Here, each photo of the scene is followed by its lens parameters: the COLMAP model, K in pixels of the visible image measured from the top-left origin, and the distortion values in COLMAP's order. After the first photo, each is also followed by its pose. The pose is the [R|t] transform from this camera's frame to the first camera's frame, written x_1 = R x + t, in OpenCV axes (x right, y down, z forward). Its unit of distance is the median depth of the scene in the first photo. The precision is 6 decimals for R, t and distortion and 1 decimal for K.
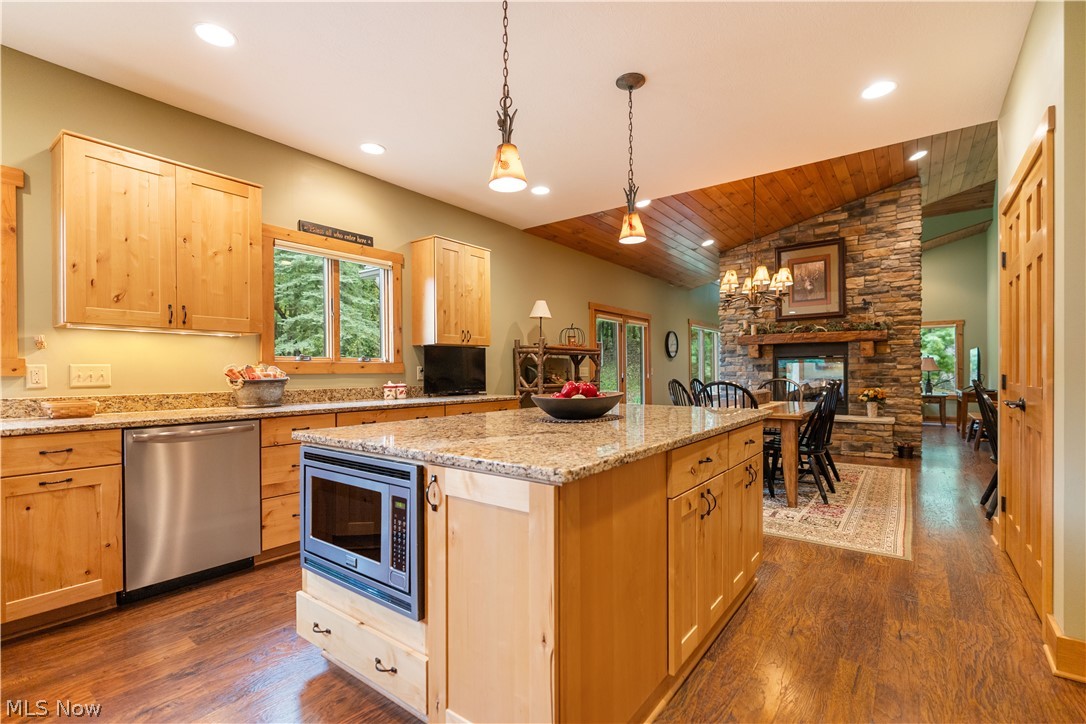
lens RADIAL K [[491.4, 0, 547.0], [0, 491.4, 371.4], [0, 0, 1]] dist [-0.001428, 0.000015]
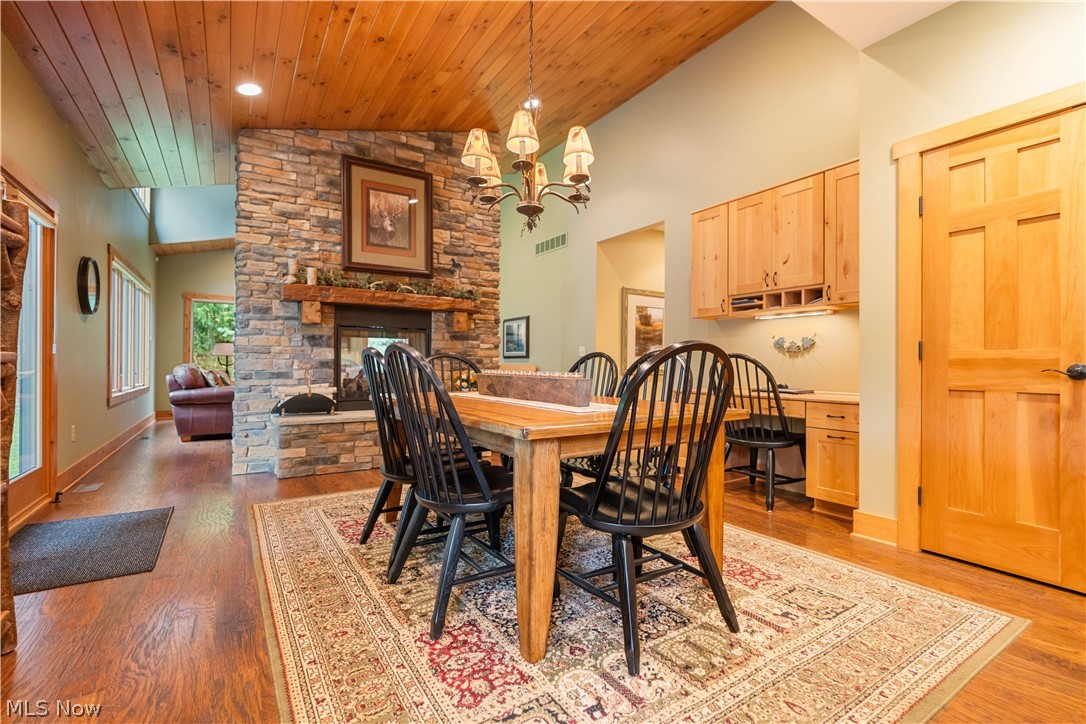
lens RADIAL K [[491.4, 0, 545.5], [0, 491.4, 358.3], [0, 0, 1]] dist [-0.001428, 0.000015]
pose [[0.343719, 0.013953, 0.938969, -0.046934], [-0.013100, 0.999864, -0.010063, 0.019109], [-0.938981, -0.008842, 0.343855, 0.589123]]
